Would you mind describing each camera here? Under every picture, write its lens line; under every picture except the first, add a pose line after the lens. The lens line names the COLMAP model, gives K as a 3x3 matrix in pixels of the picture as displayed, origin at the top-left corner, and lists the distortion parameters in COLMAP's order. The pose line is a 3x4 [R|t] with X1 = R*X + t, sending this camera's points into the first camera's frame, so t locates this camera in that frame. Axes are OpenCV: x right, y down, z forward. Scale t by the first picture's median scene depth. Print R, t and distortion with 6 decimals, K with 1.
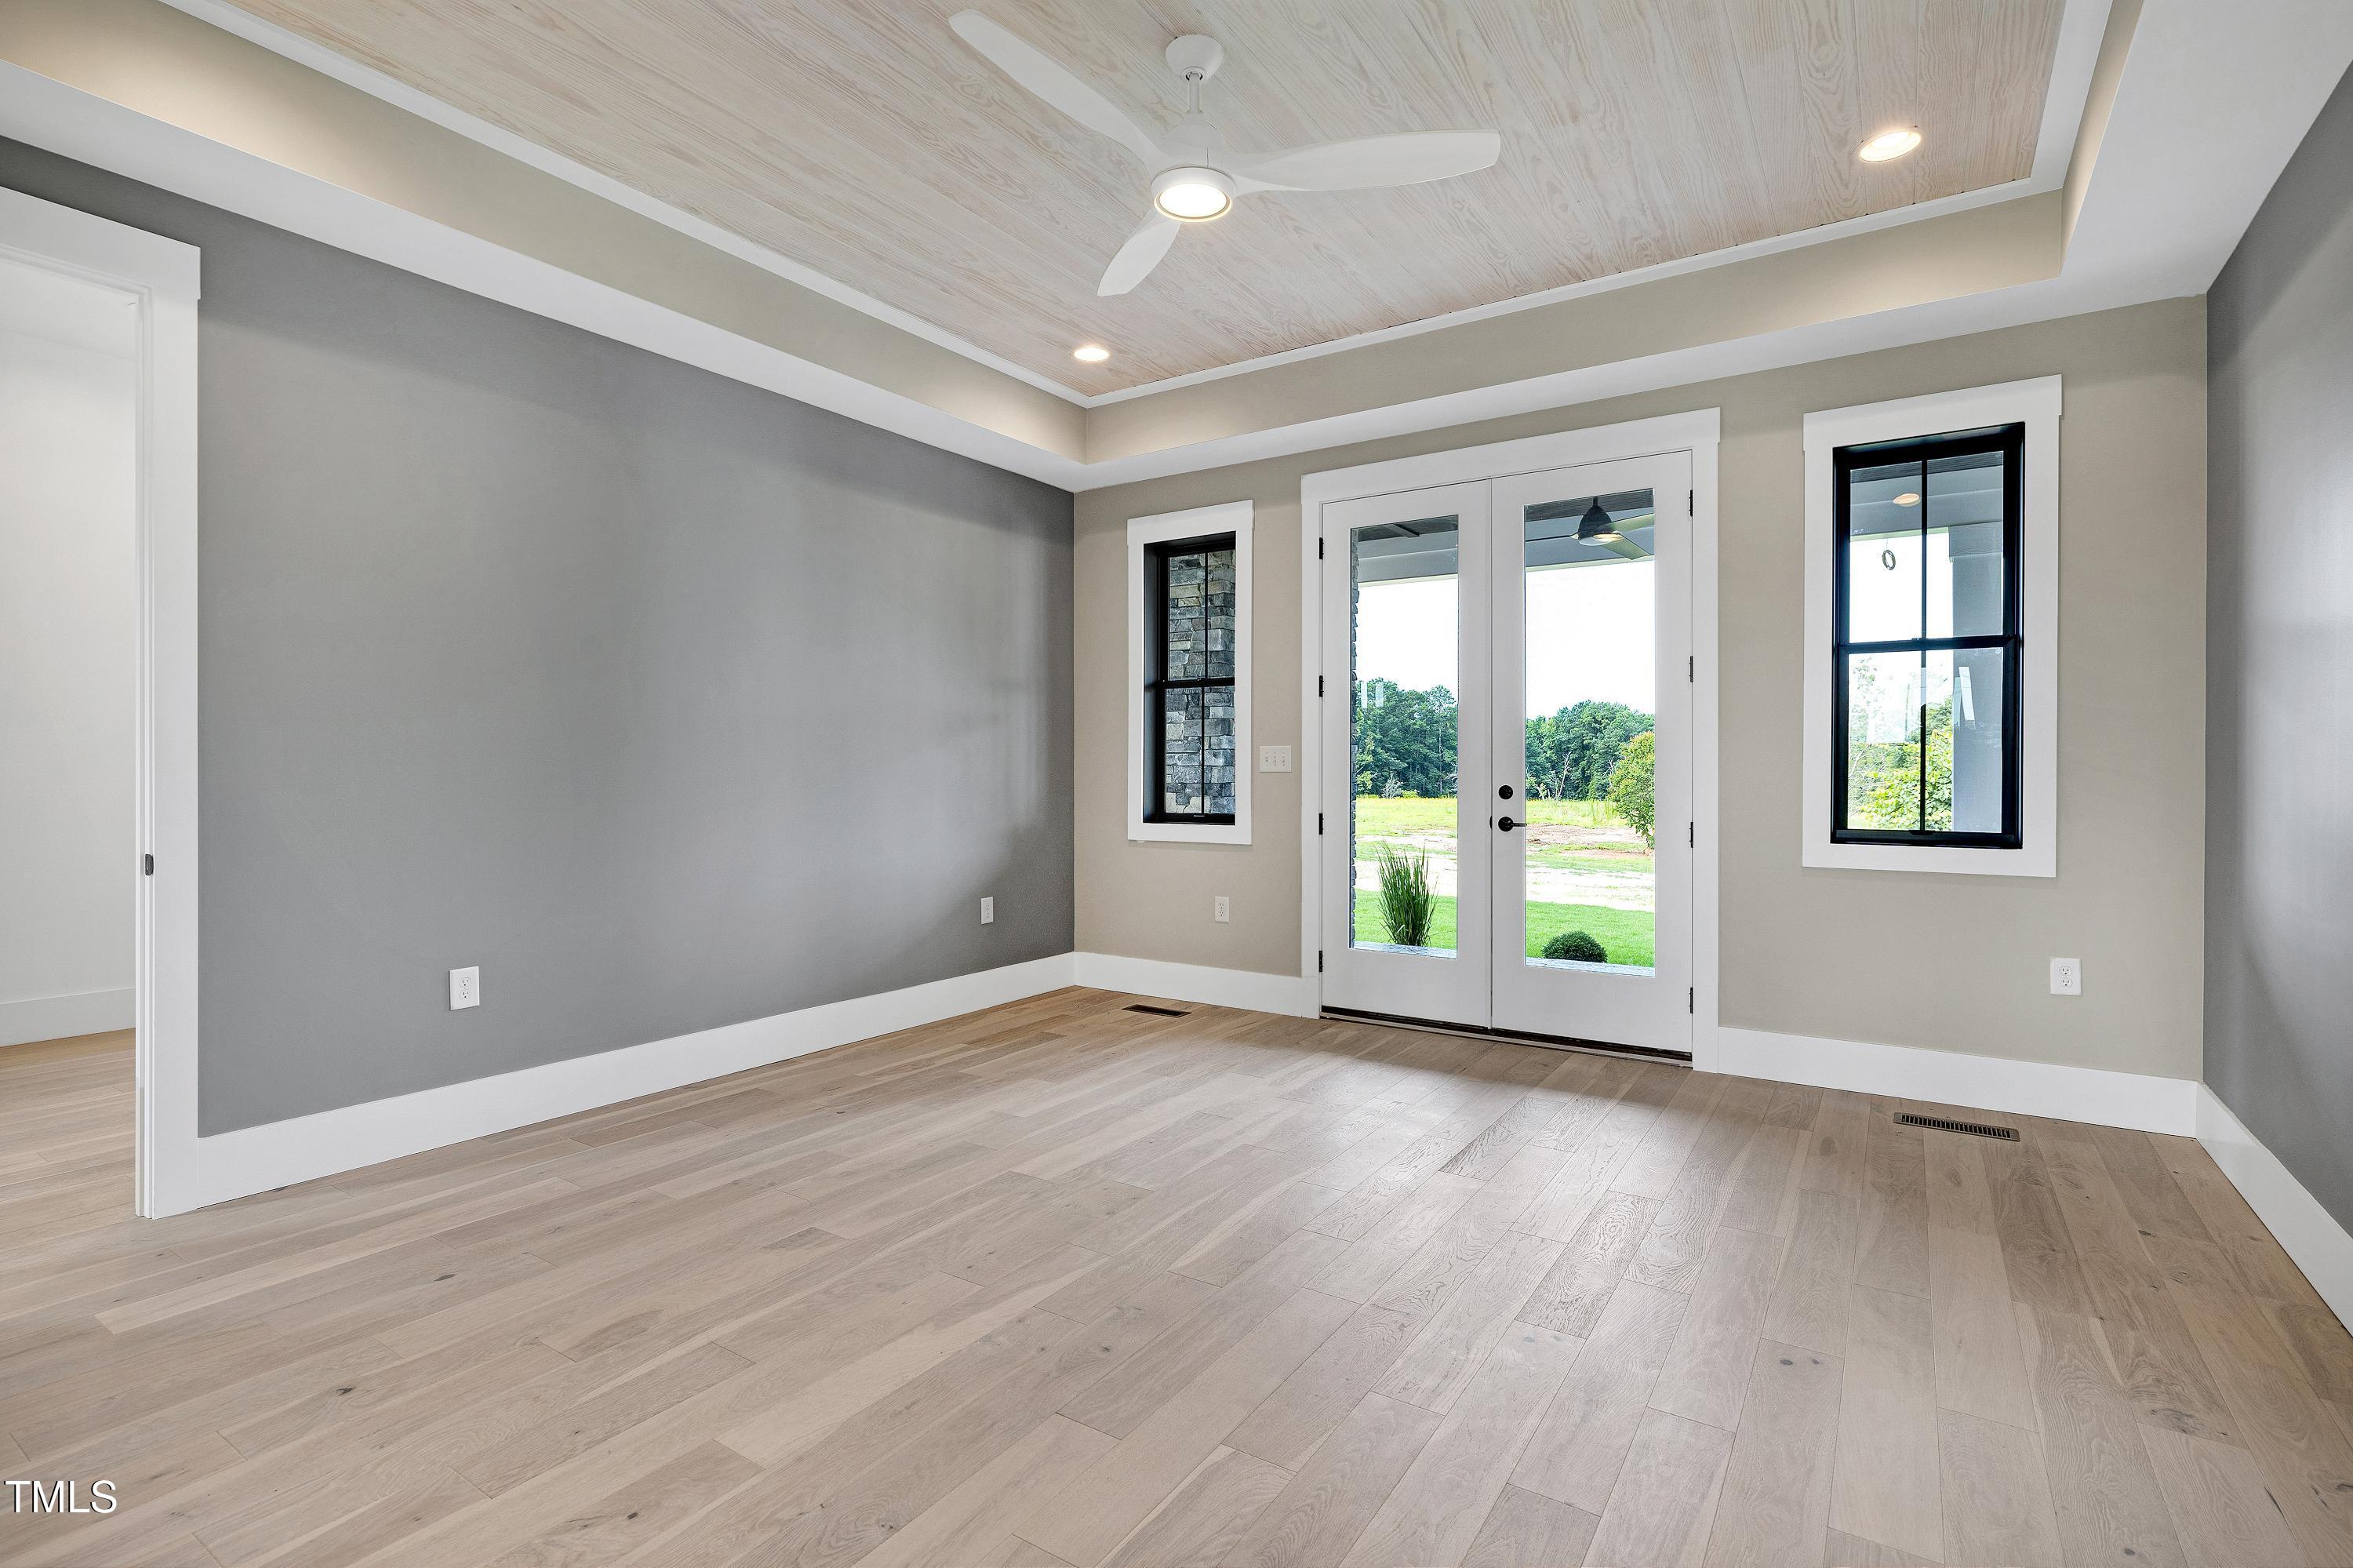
lens RADIAL K [[1183.6, 0, 1193.0], [0, 1183.6, 780.3], [0, 0, 1]] dist [-0.001881, 0.001118]
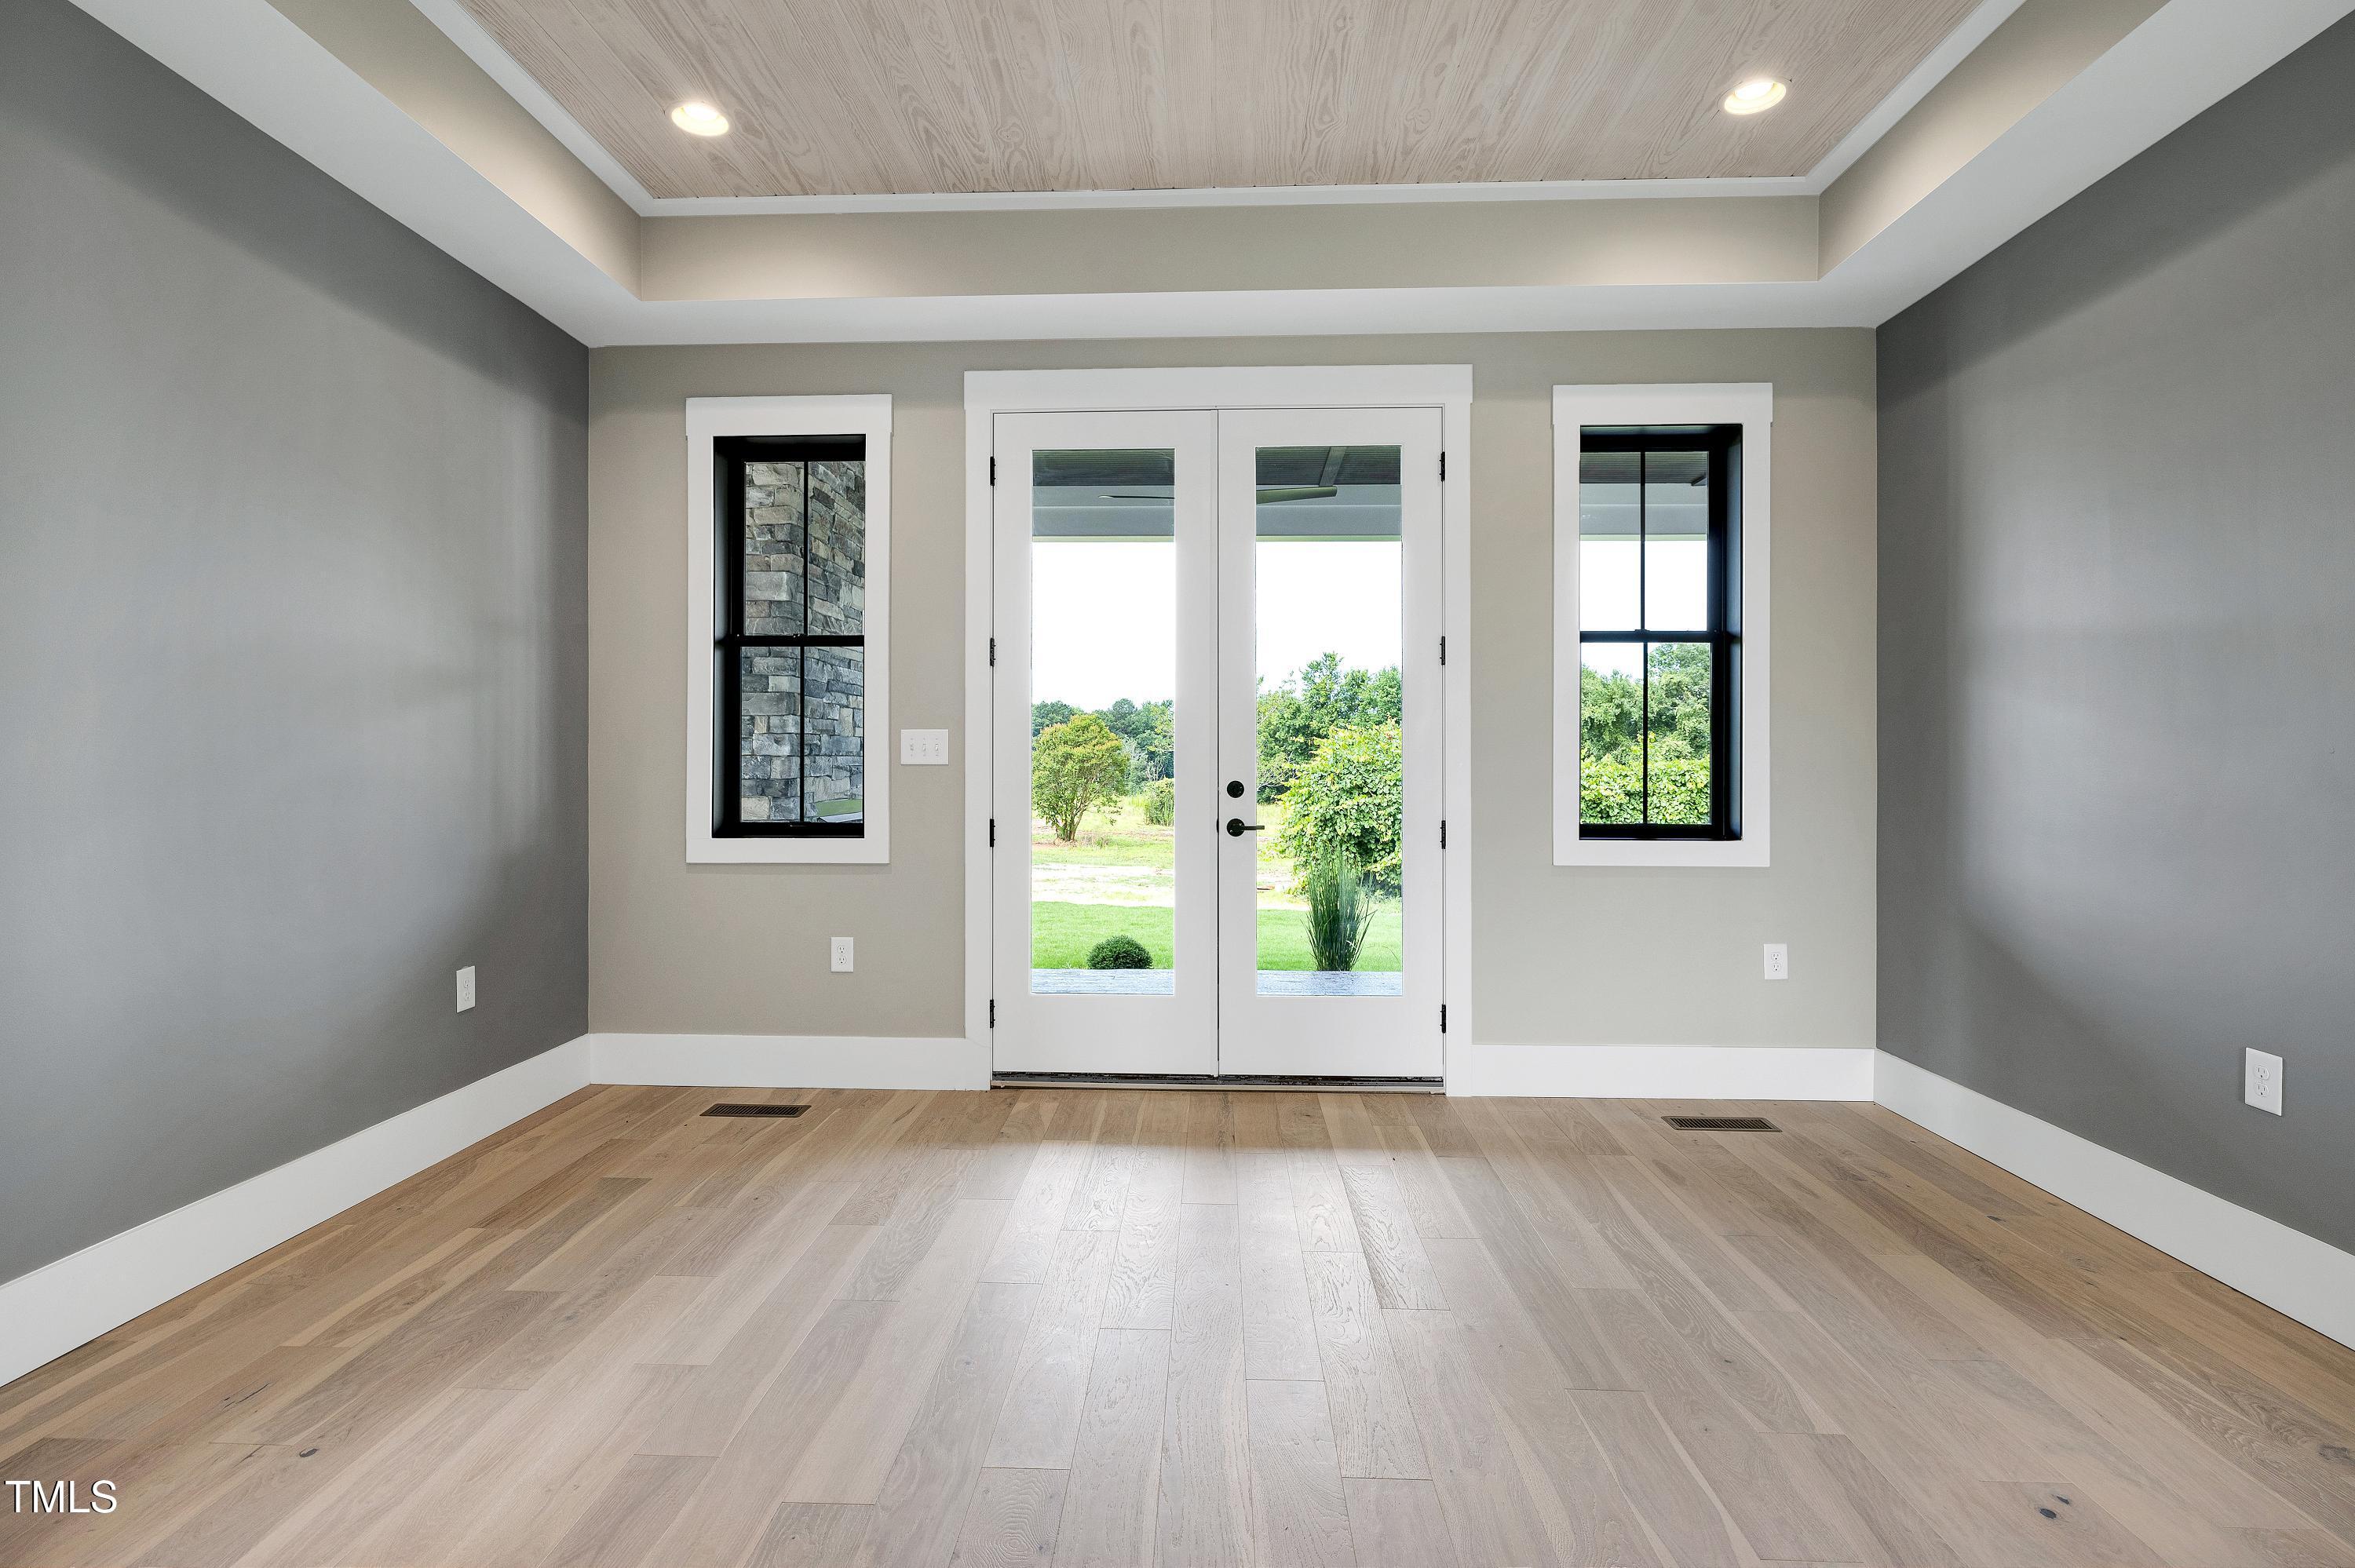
lens RADIAL K [[1184.4, 0, 1198.5], [0, 1184.4, 766.0], [0, 0, 1]] dist [-0.001881, 0.001118]
pose [[0.850276, -0.000953, 0.526337, -0.207284], [0.003566, 0.999986, -0.003950, -0.003232], [-0.526325, 0.005235, 0.850267, 0.326654]]
